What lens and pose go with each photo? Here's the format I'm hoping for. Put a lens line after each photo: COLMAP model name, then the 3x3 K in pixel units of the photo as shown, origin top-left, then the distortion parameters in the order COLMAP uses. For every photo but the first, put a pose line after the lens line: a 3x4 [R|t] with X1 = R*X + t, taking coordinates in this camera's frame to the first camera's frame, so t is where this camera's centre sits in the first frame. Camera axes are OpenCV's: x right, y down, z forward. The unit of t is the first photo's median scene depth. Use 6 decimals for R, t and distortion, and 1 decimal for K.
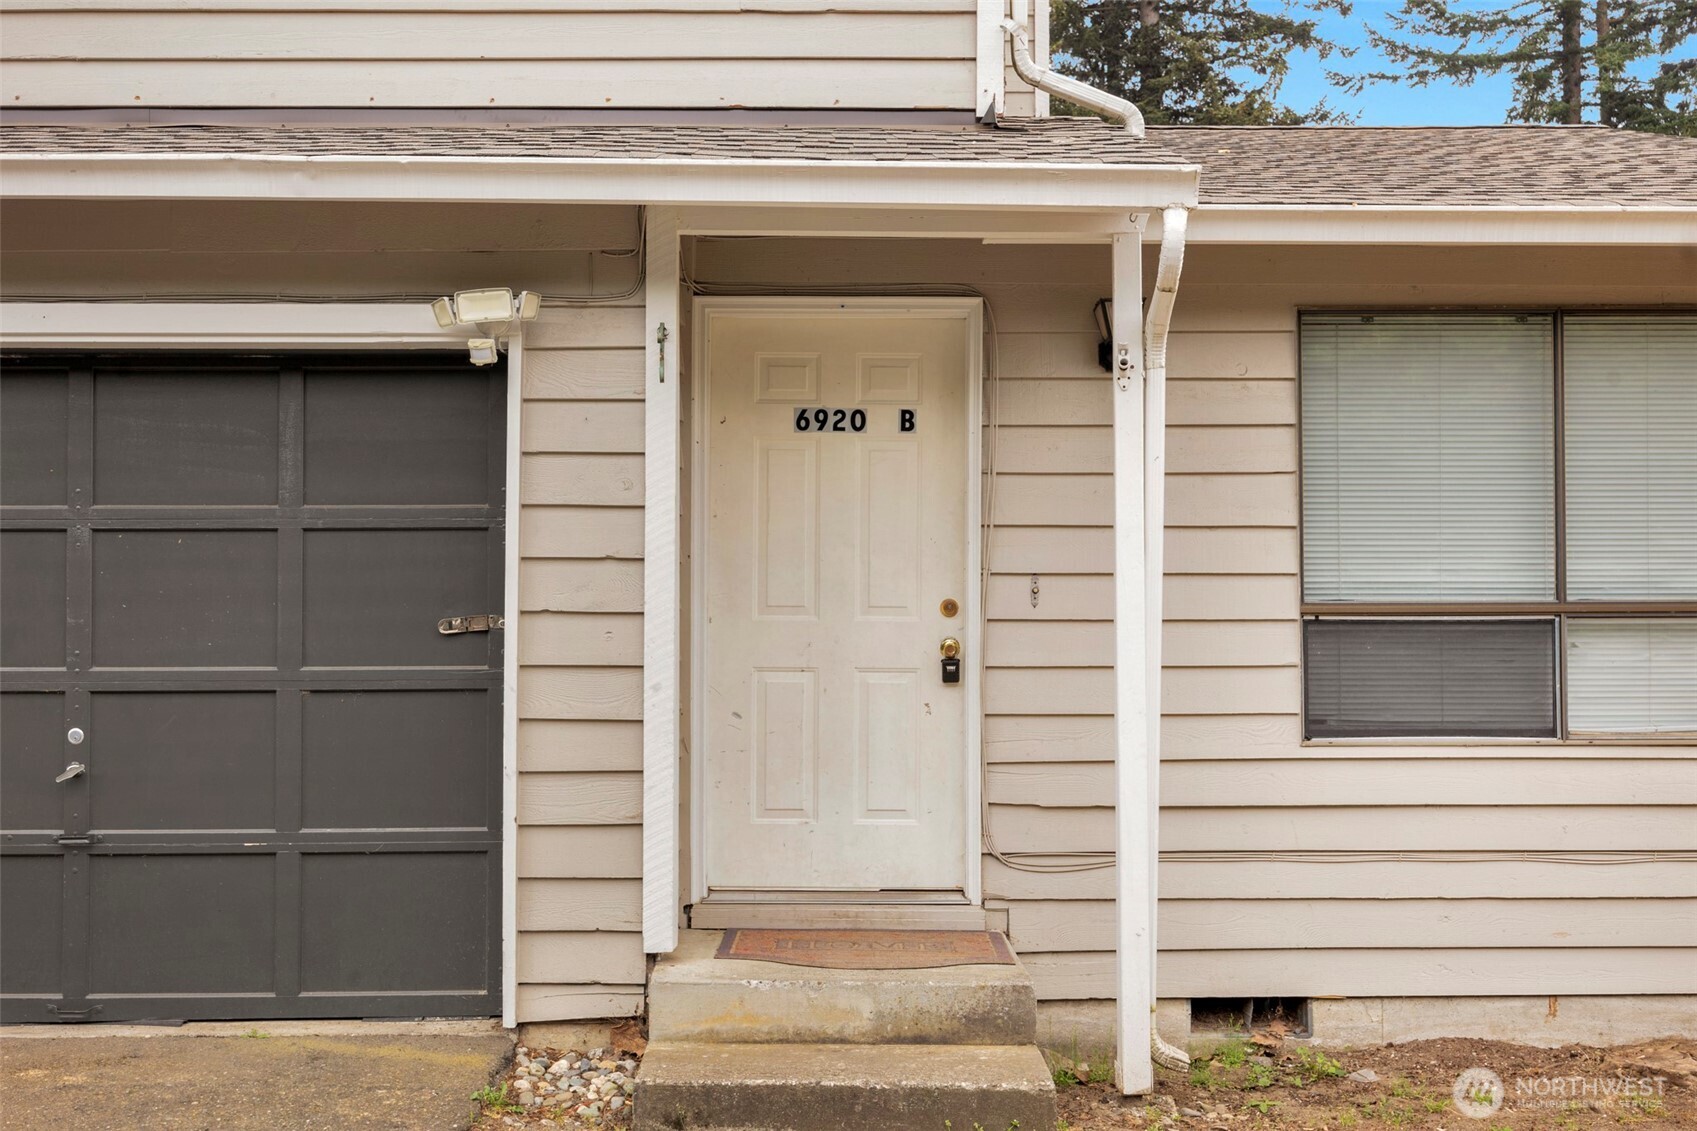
lens RADIAL K [[1700.6, 0, 802.3], [0, 1700.6, 554.5], [0, 0, 1]] dist [-0.003916, 0.000000]
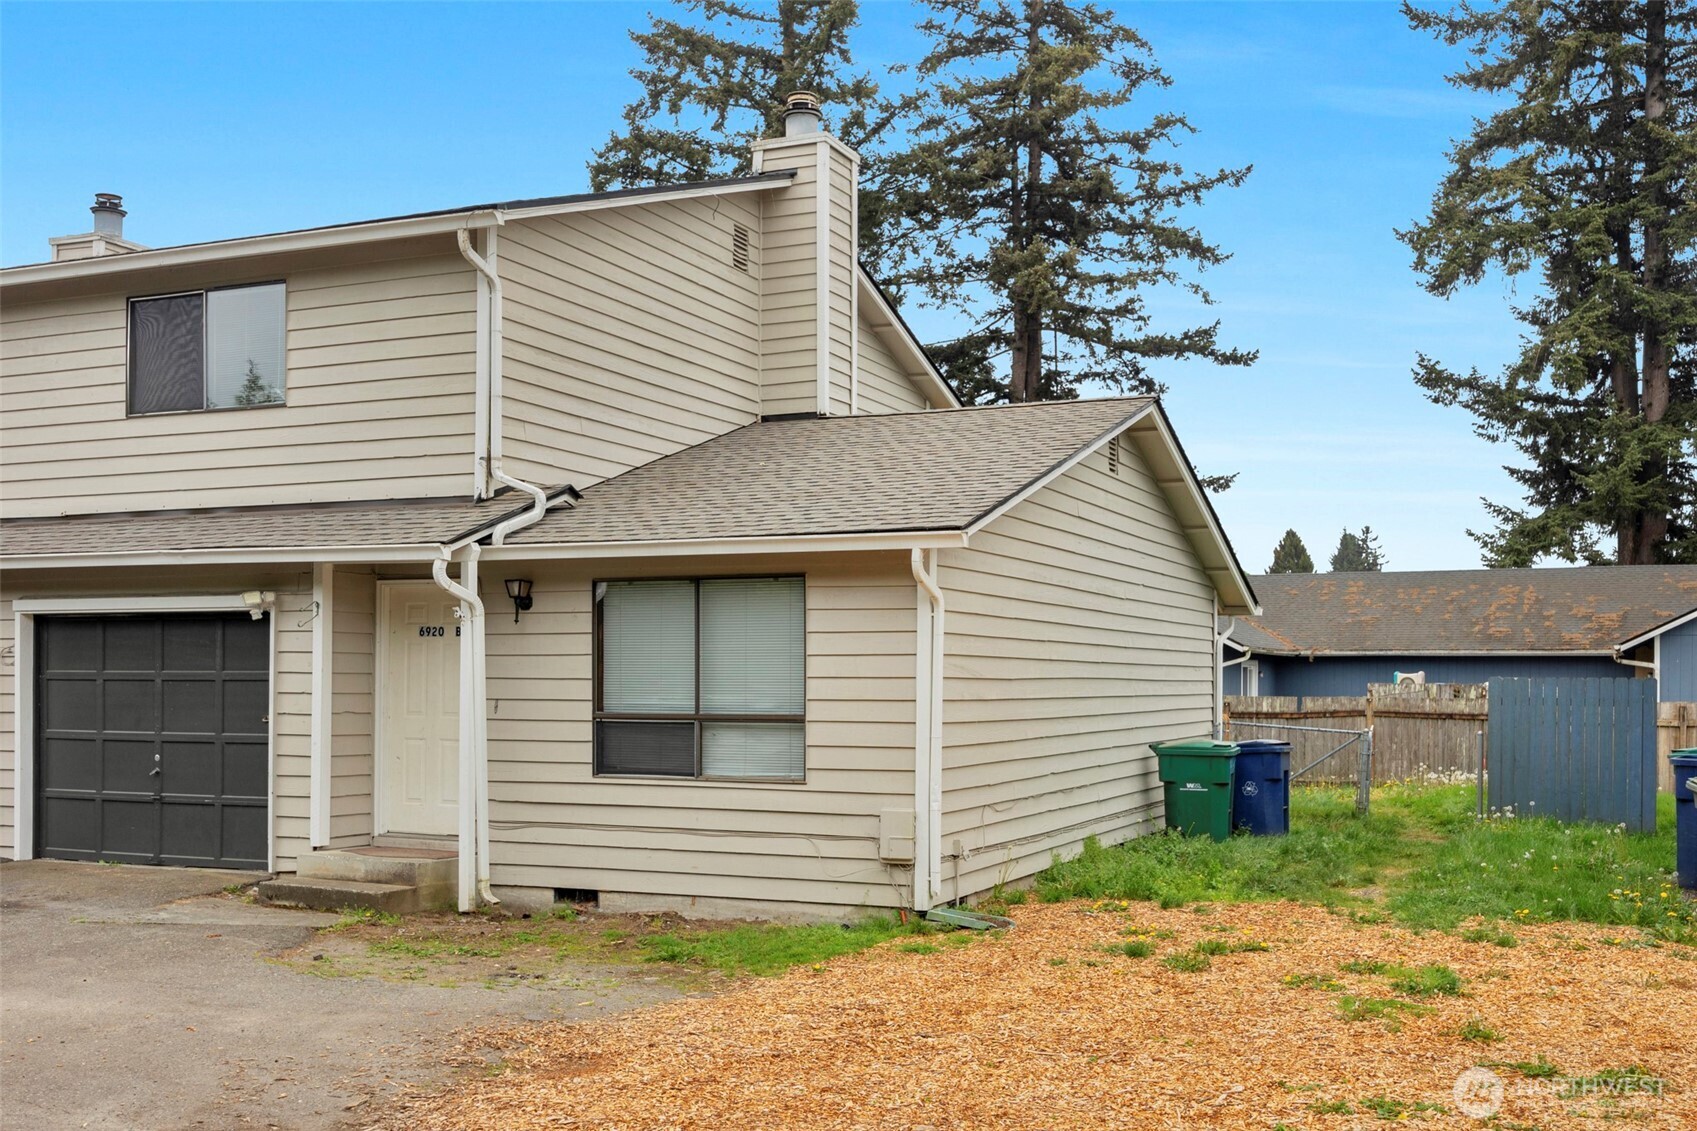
lens RADIAL K [[1700.6, 0, 802.8], [0, 1700.6, 672.9], [0, 0, 1]] dist [-0.003916, 0.000000]
pose [[0.904774, 0.001586, -0.425888, 1.532060], [0.005299, 0.999874, 0.014983, -0.057531], [0.425858, -0.015813, 0.904652, -0.920366]]
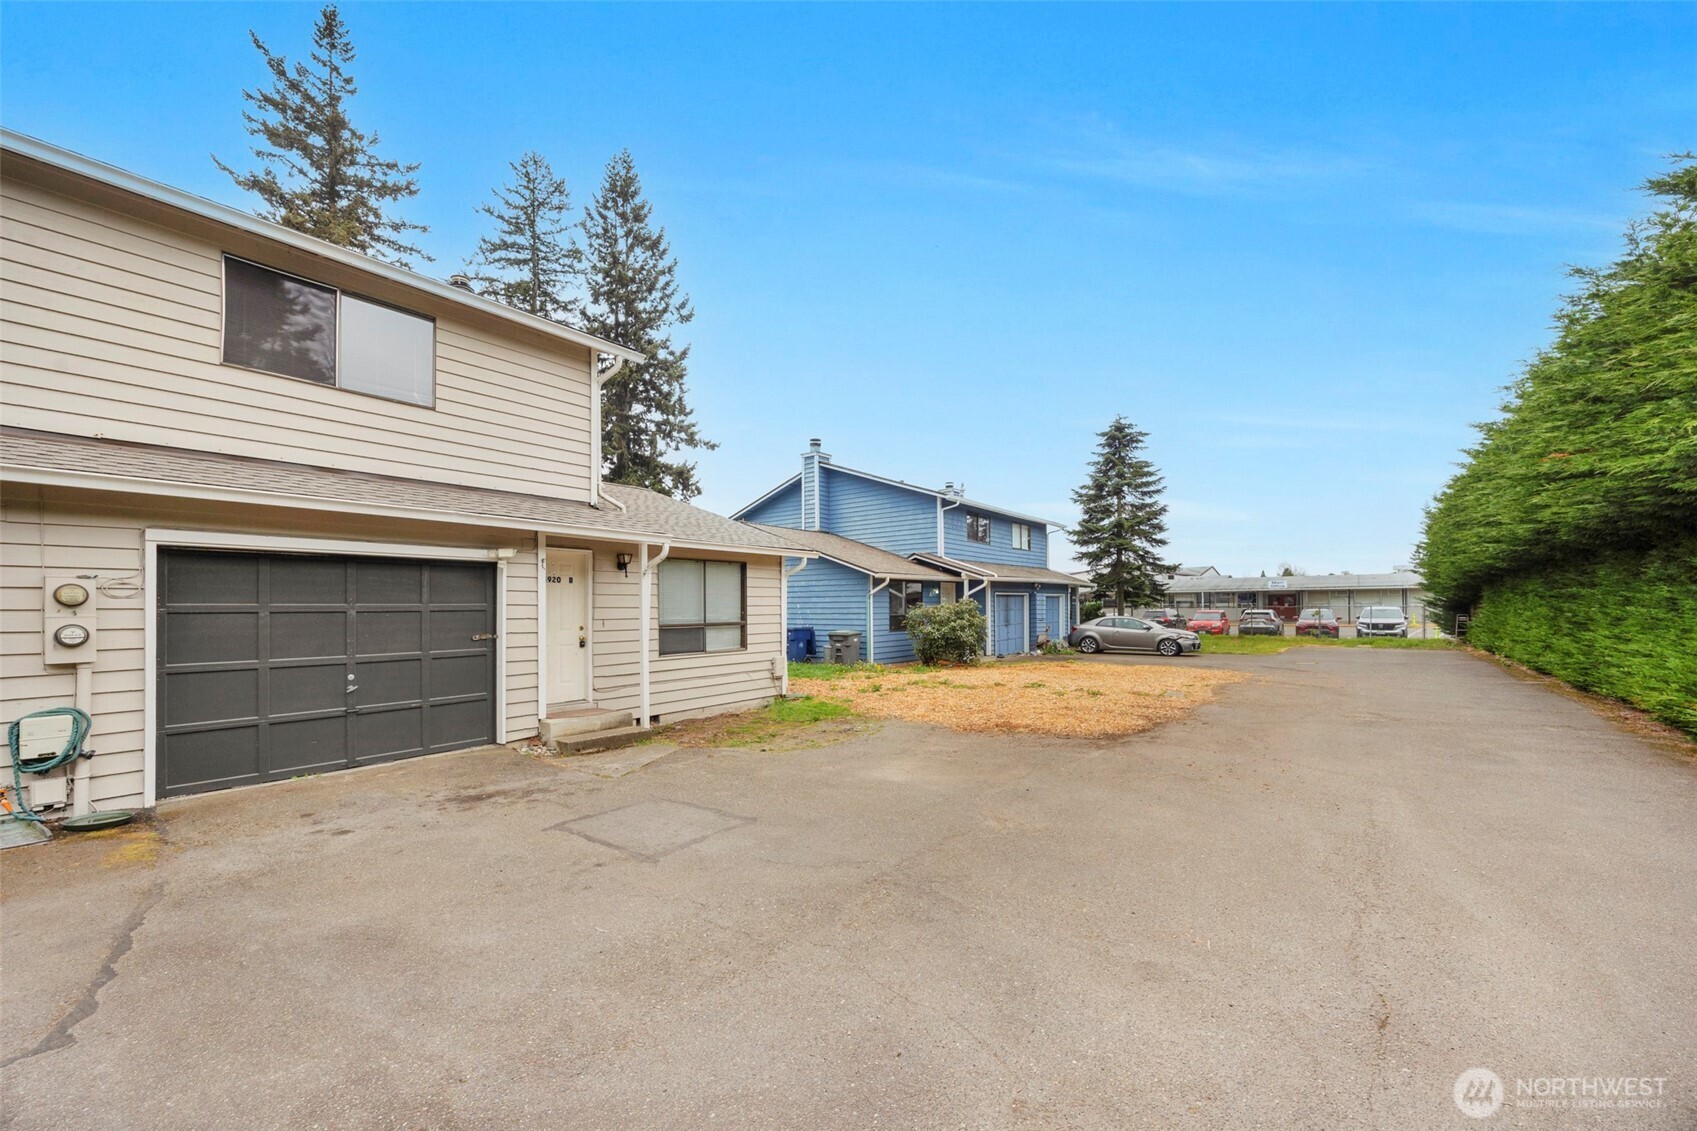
lens RADIAL K [[676.3, 0, 850.3], [0, 676.3, 603.3], [0, 0, 1]] dist [-0.001978, -0.000512]
pose [[0.610423, -0.000035, 0.792076, -0.809111], [-0.008377, 0.999944, 0.006500, -0.043599], [-0.792031, -0.010603, 0.610388, -0.466803]]
